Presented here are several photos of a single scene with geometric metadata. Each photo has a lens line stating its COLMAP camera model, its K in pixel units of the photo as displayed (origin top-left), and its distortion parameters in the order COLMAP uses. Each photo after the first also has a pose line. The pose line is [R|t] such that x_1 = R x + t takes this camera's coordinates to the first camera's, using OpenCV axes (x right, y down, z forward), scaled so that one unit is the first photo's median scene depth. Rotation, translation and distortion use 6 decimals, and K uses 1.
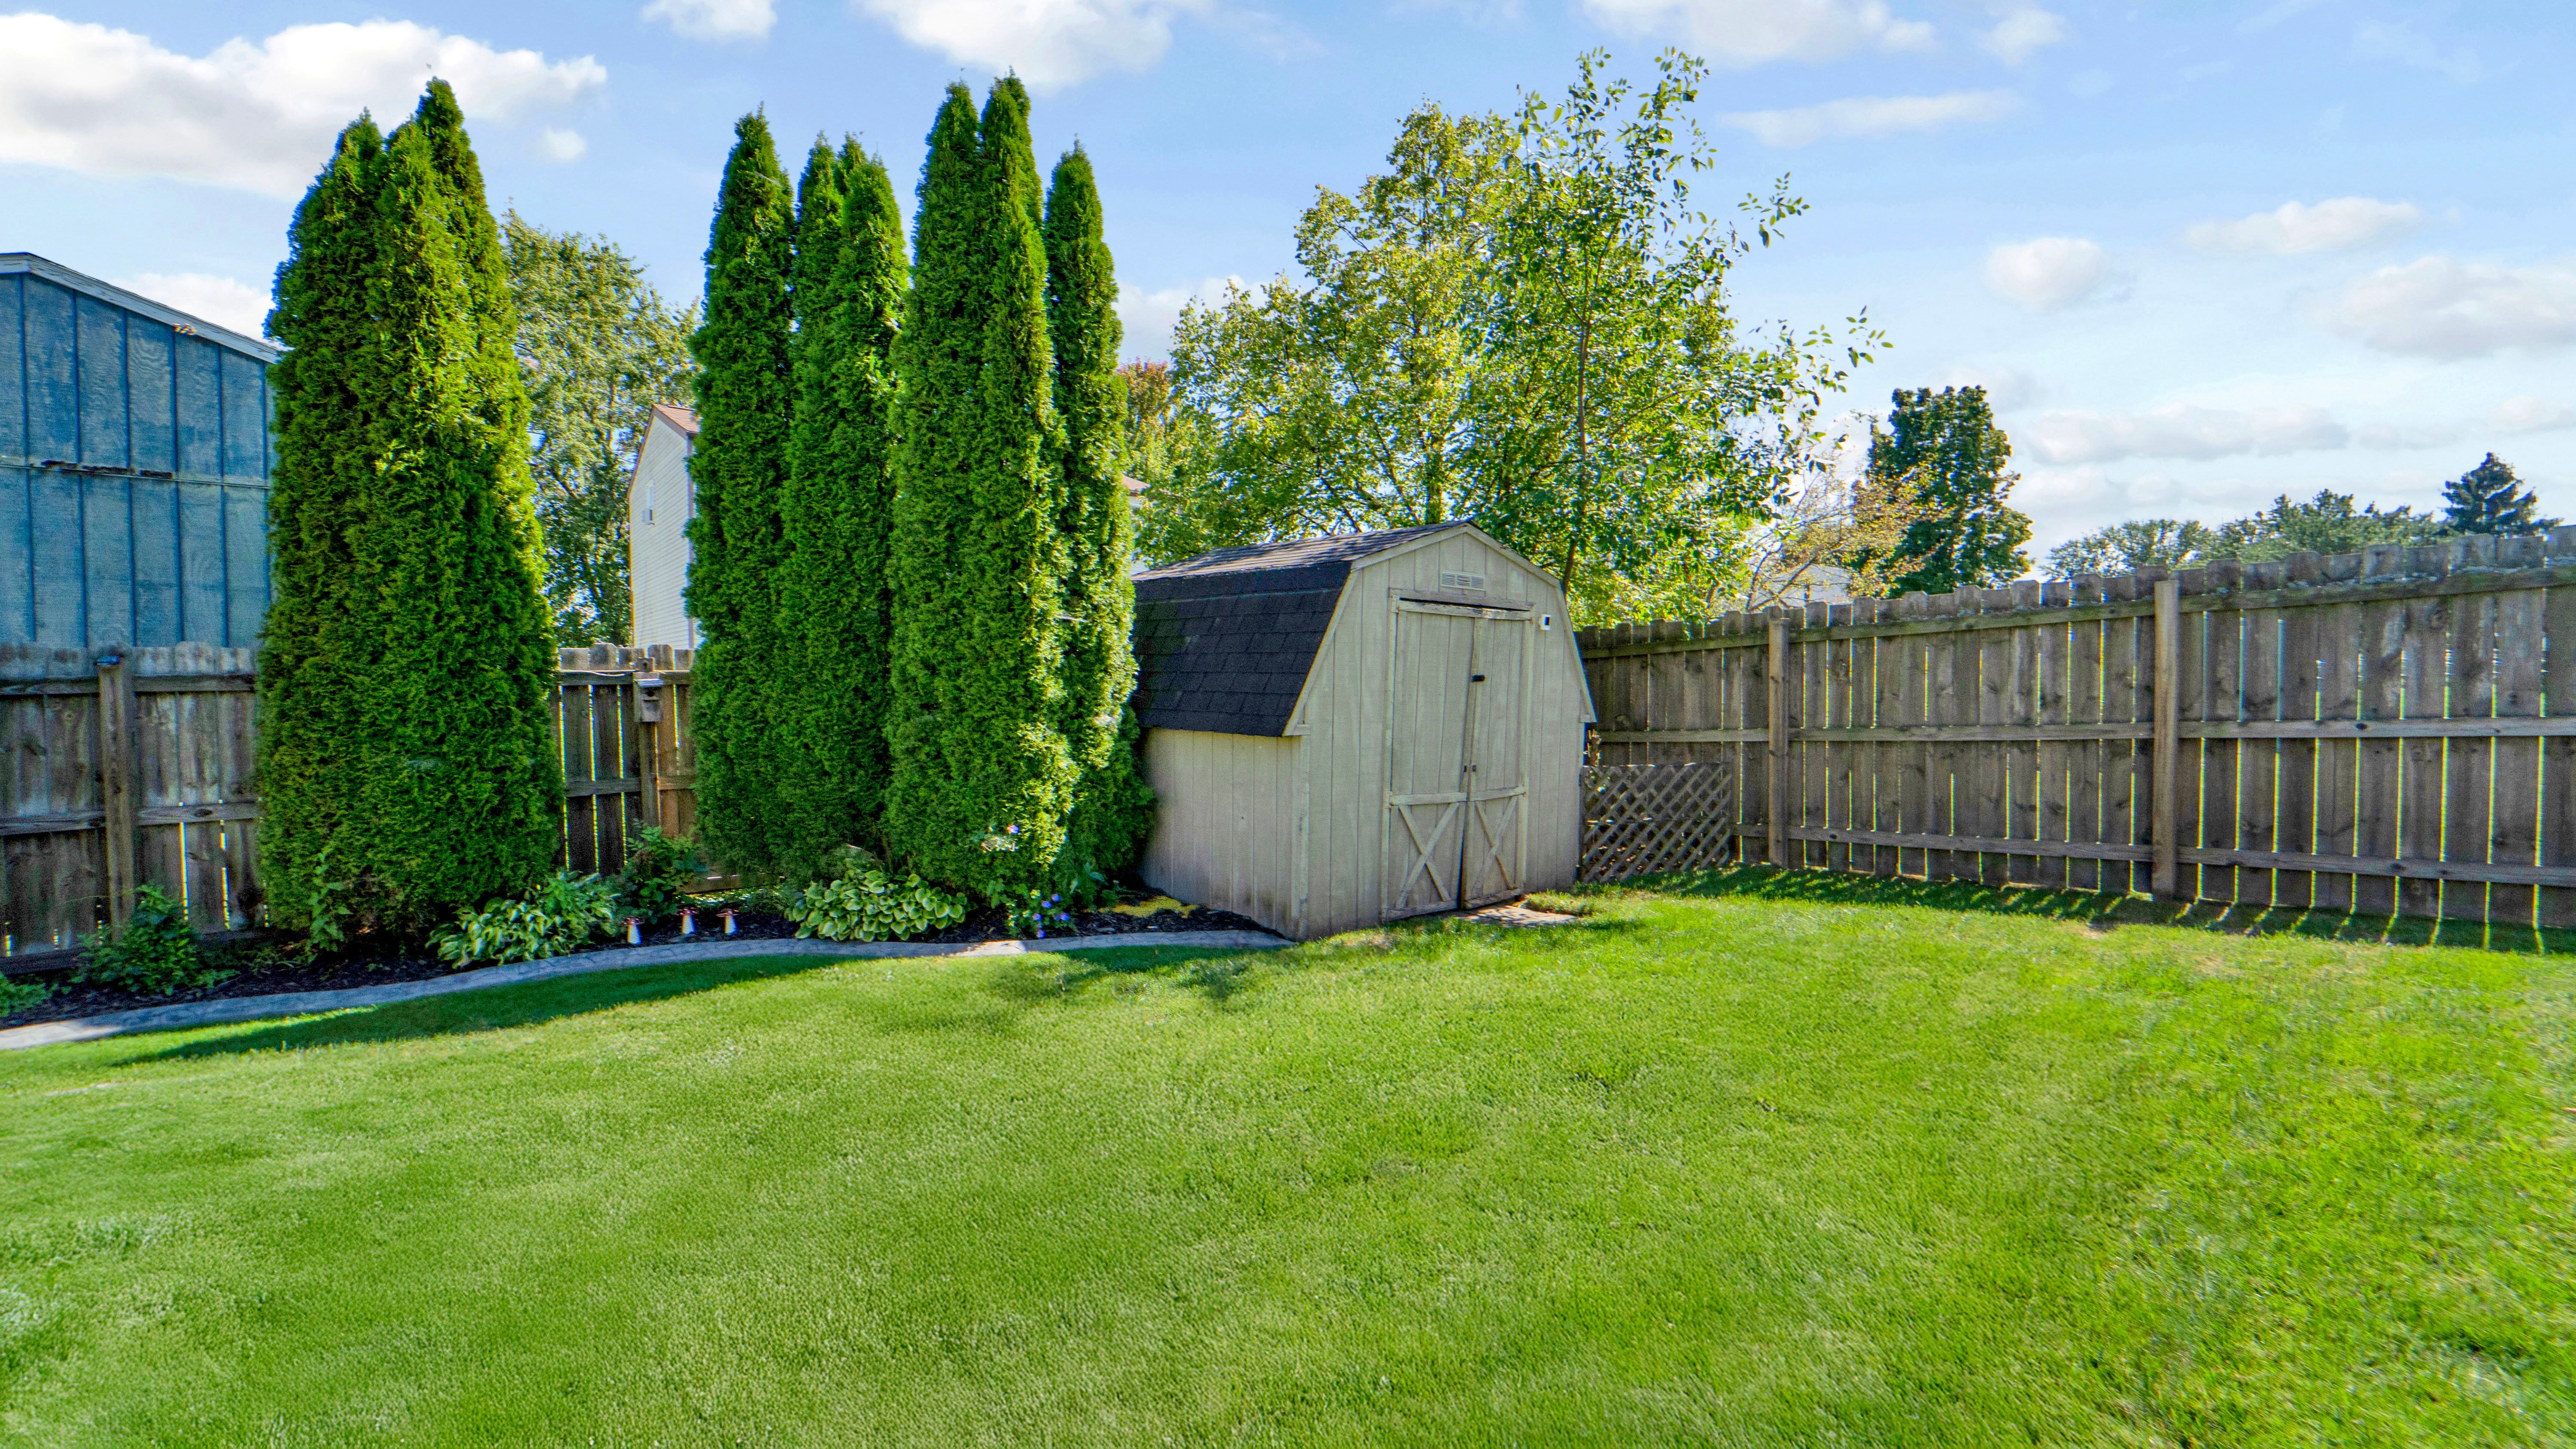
lens RADIAL K [[1044.8, 0, 1312.7], [0, 1044.8, 720.6], [0, 0, 1]] dist [-0.019127, -0.002089]
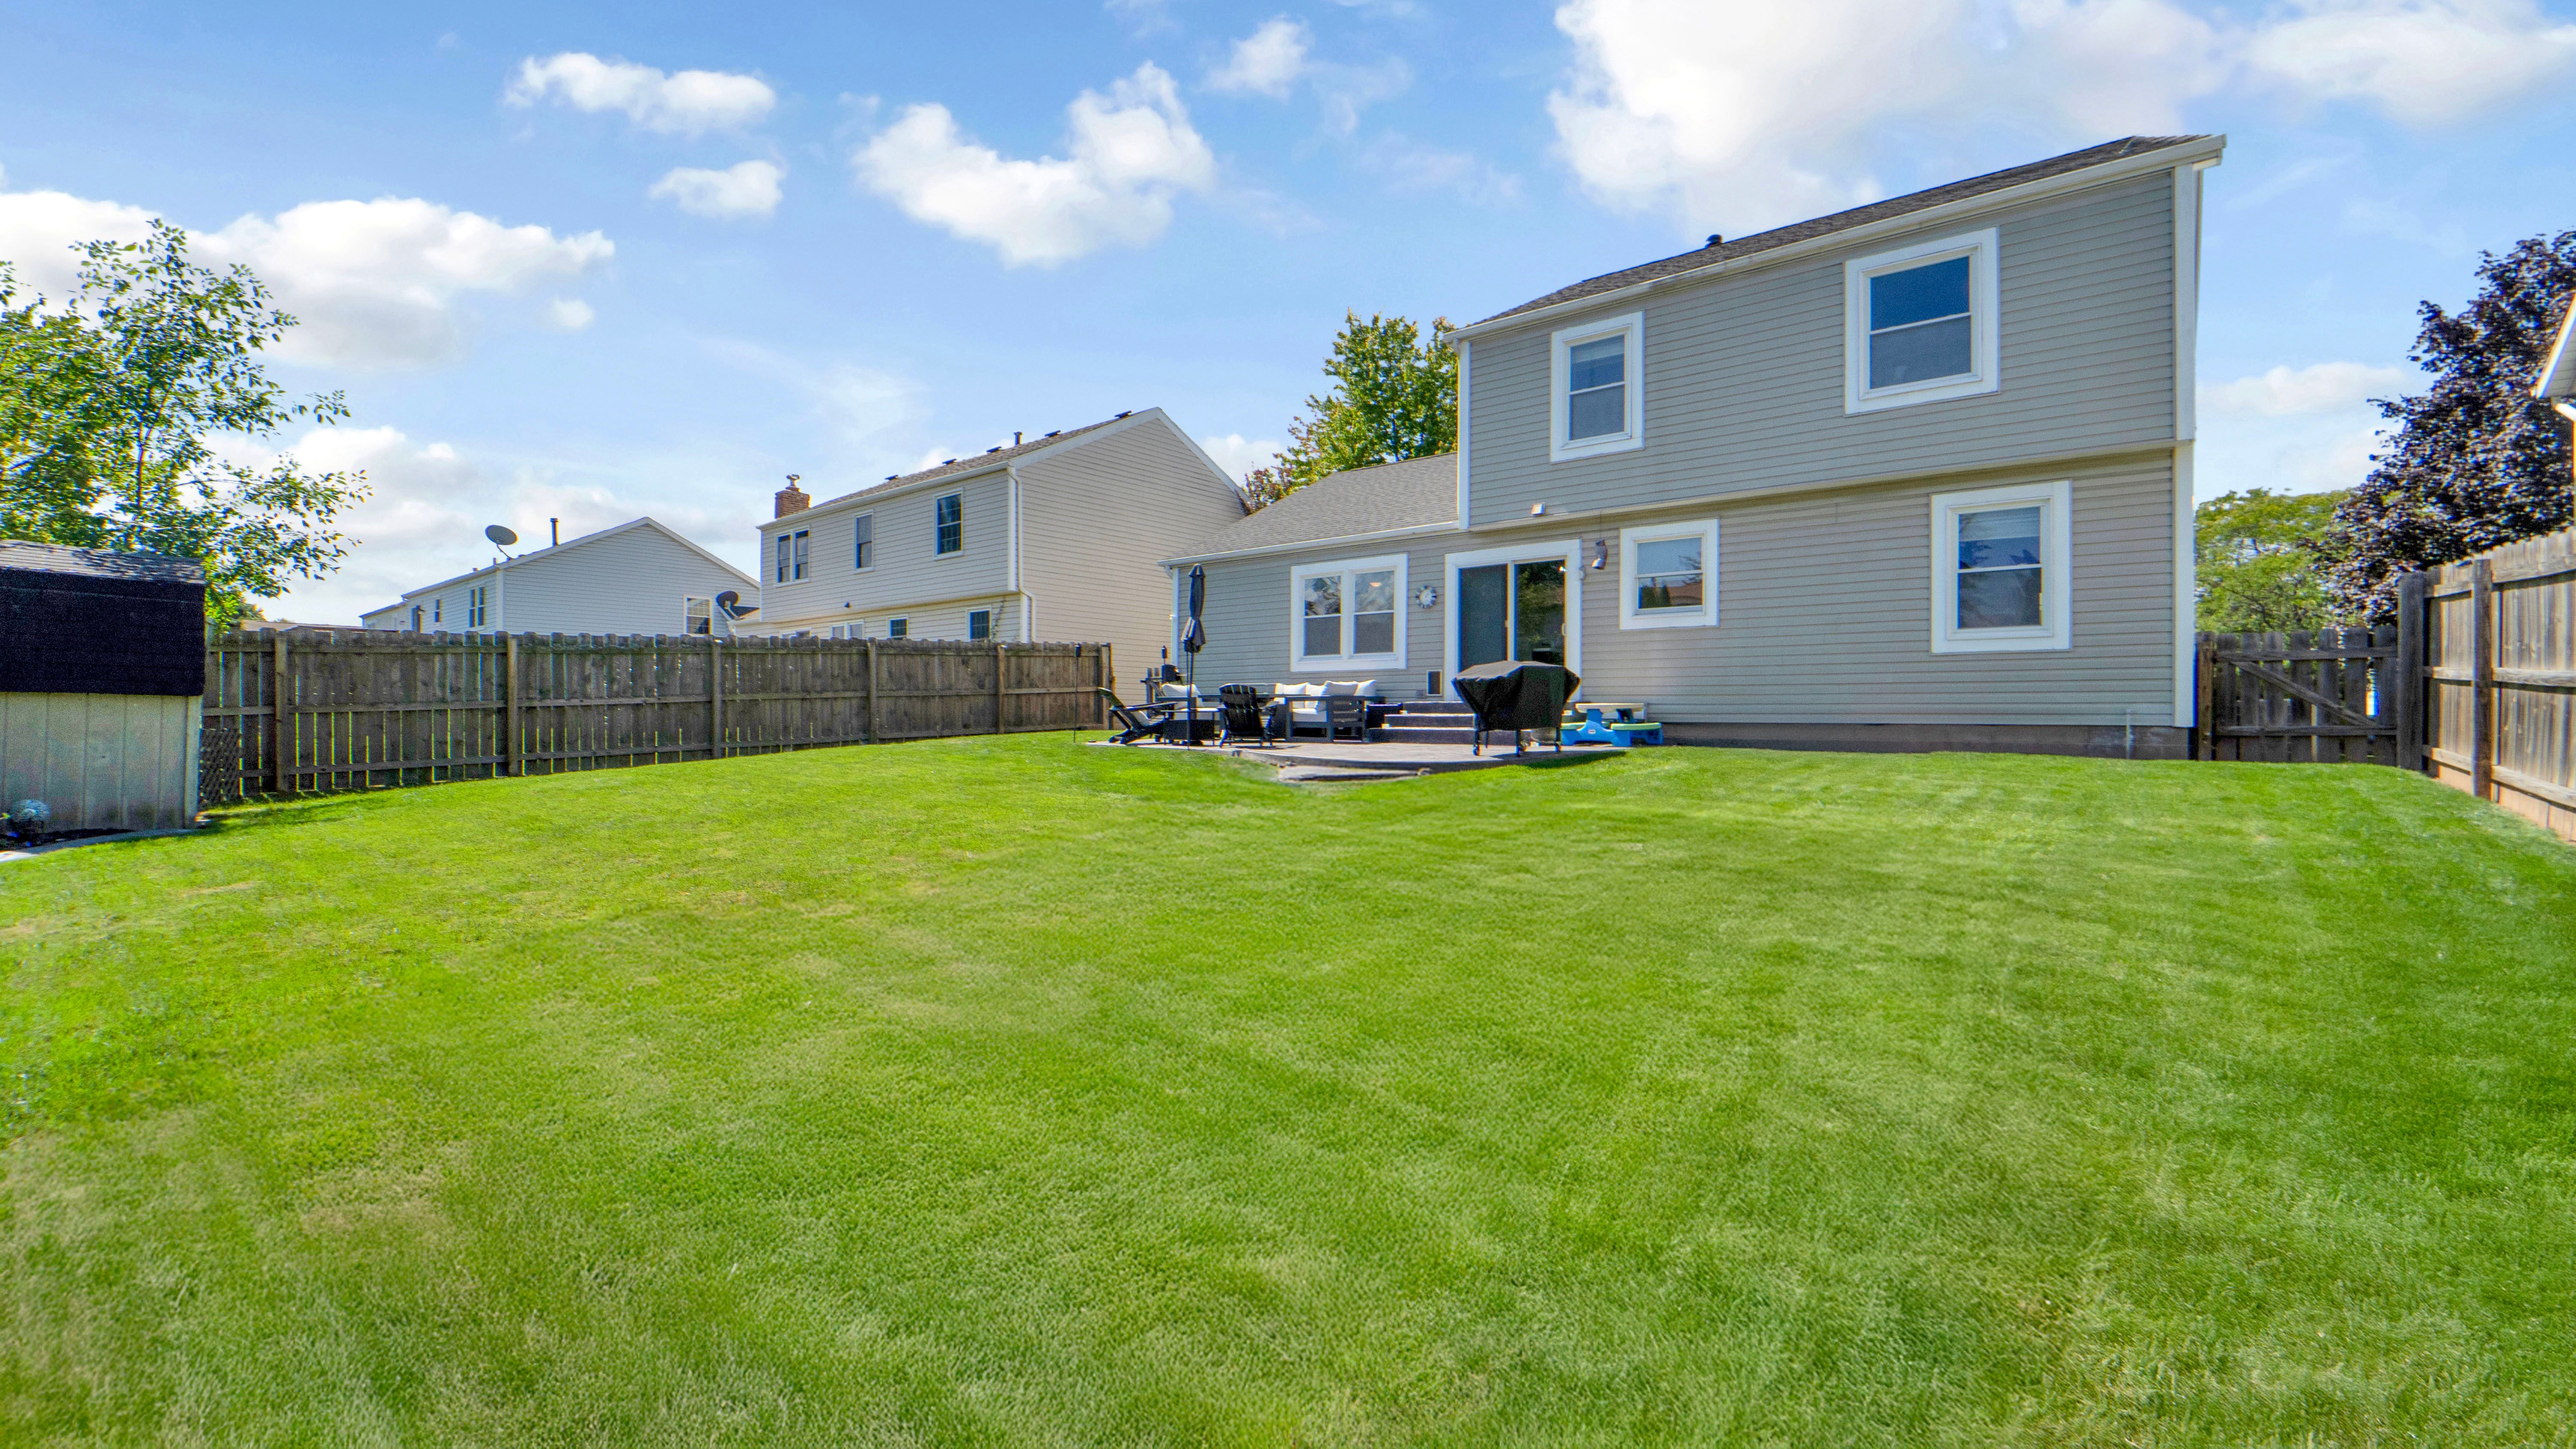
lens RADIAL K [[1044.8, 0, 1312.7], [0, 1044.8, 720.6], [0, 0, 1]] dist [-0.019127, -0.002089]
pose [[-0.185570, 0.002615, 0.982628, -1.476278], [0.031762, 0.999490, 0.003338, 0.081386], [-0.982118, 0.031830, -0.185558, -0.273516]]
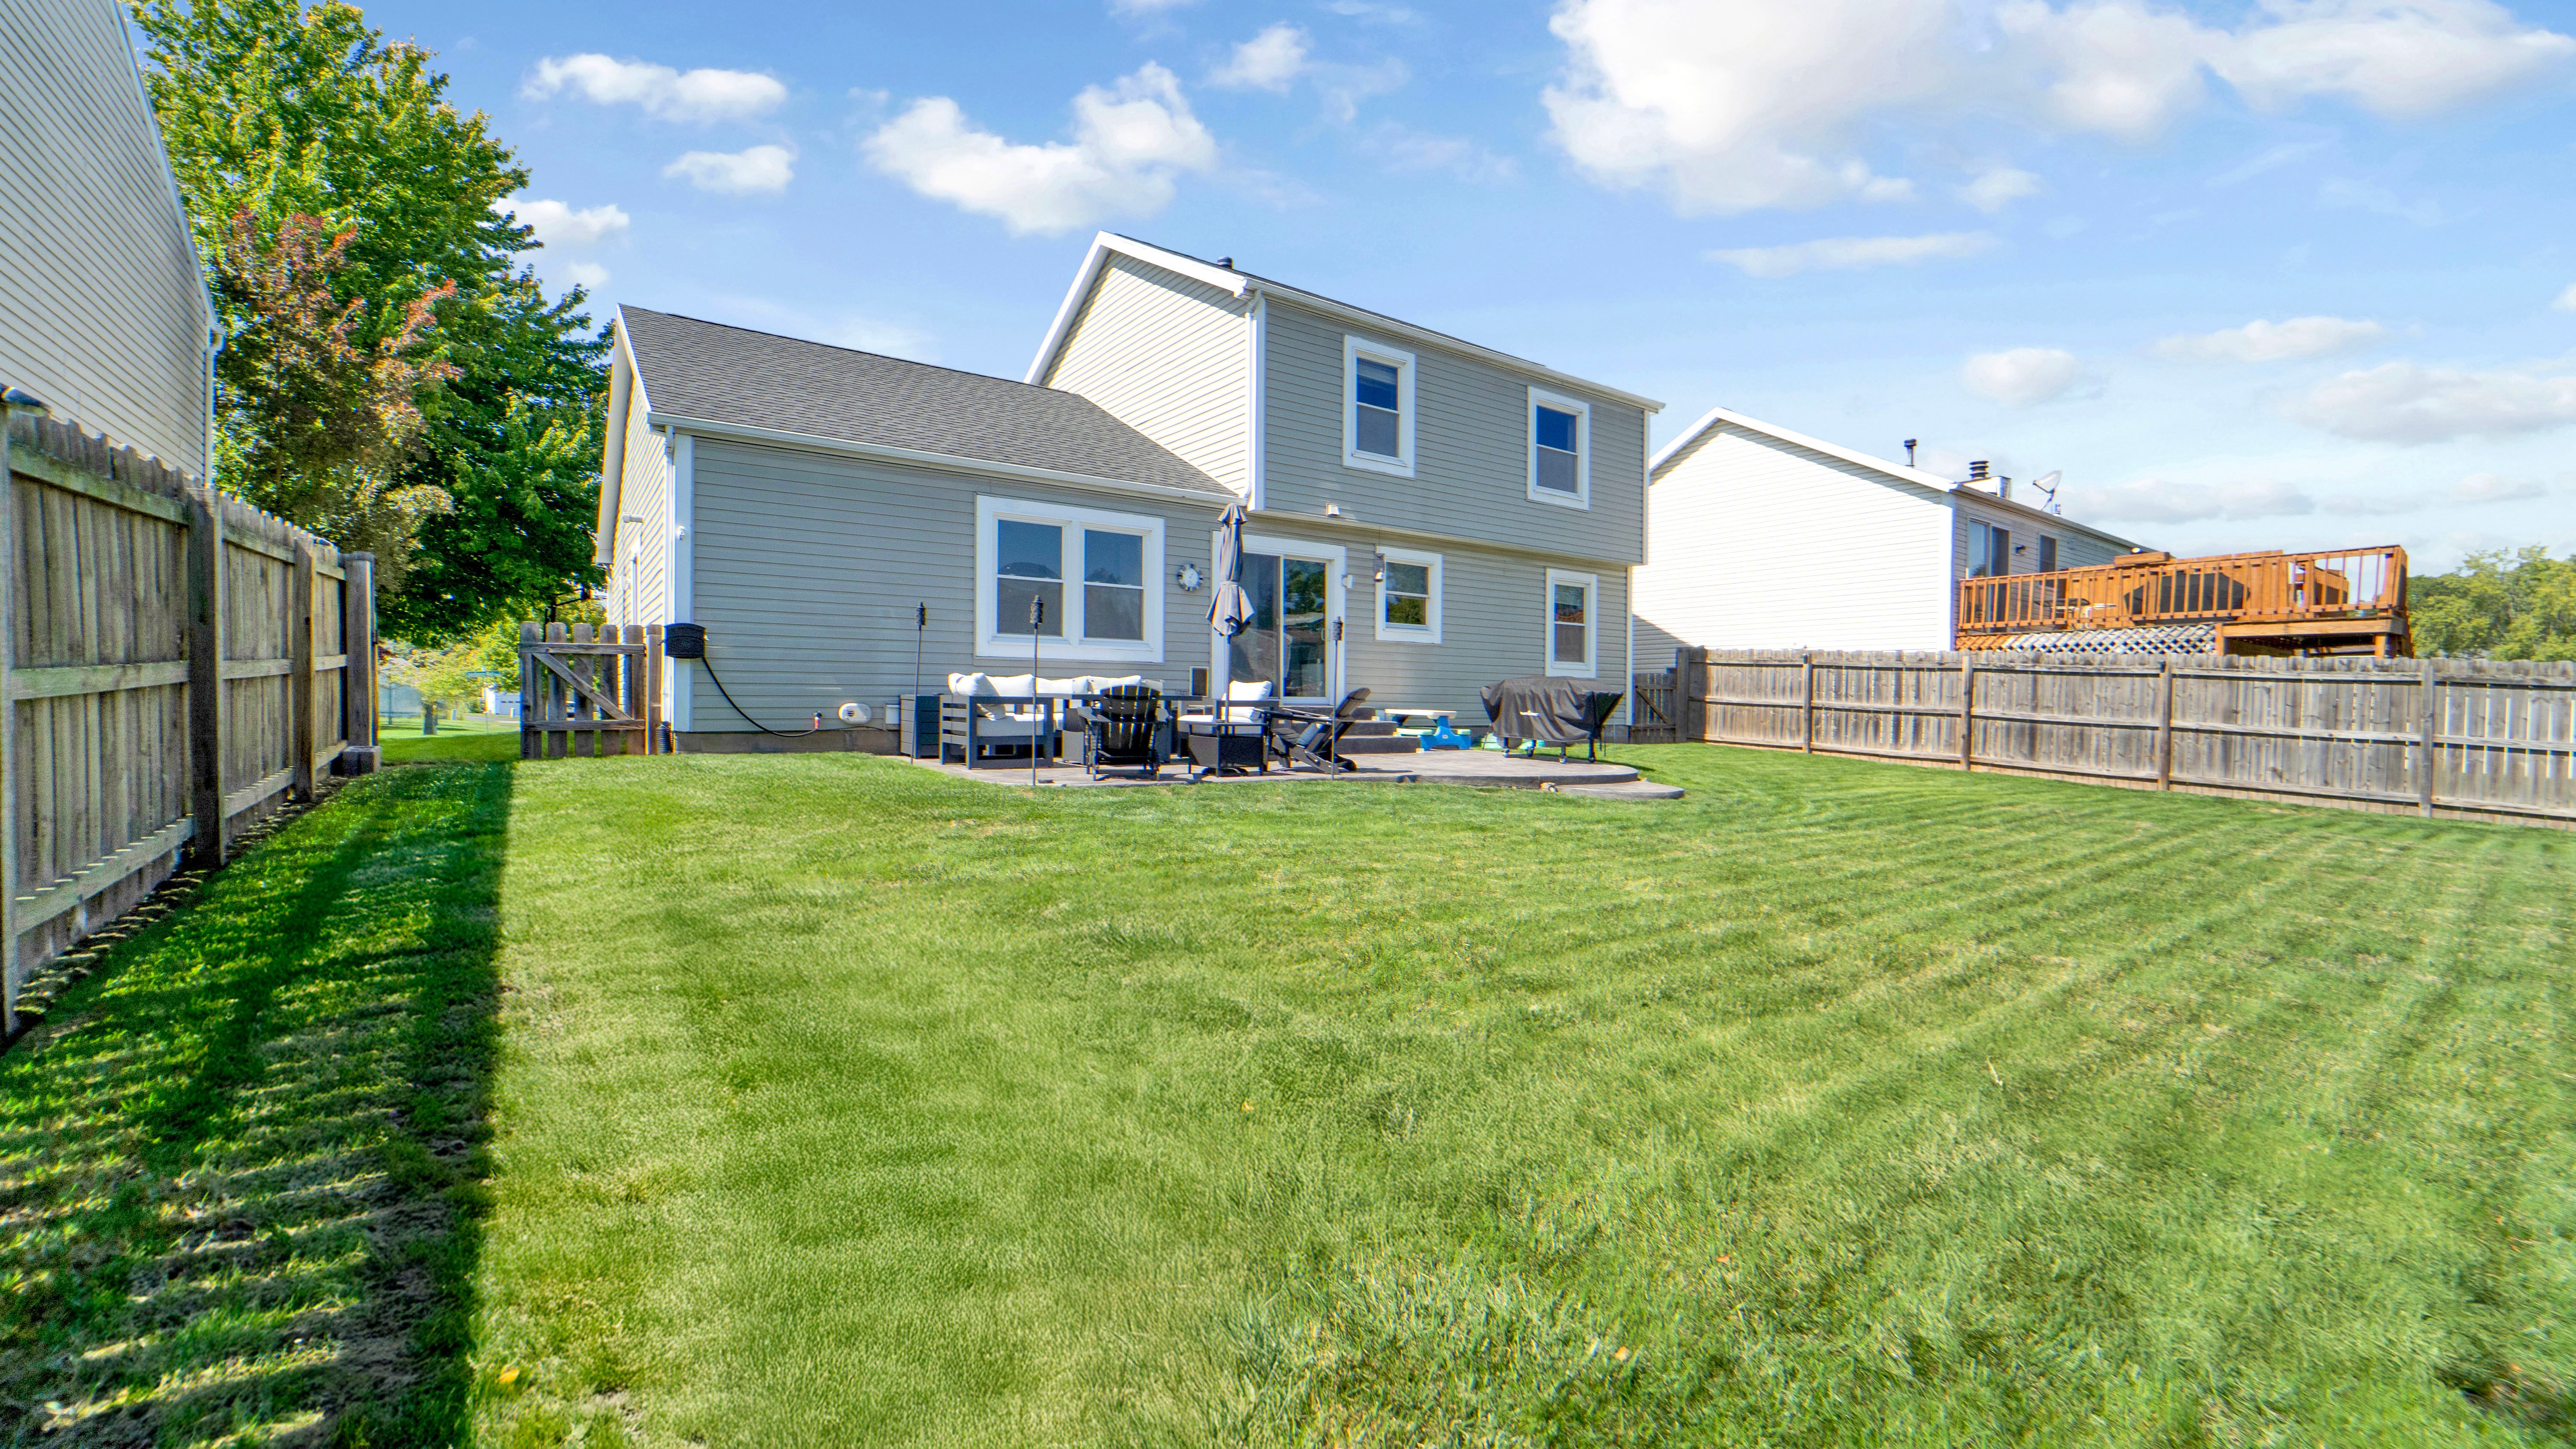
lens RADIAL K [[1044.8, 0, 1312.7], [0, 1044.8, 720.6], [0, 0, 1]] dist [-0.019127, -0.002089]
pose [[-0.998127, -0.003932, 0.061046, 0.381518], [-0.000781, 0.998670, 0.051554, -0.012337], [-0.061167, 0.051410, -0.996803, 0.927367]]
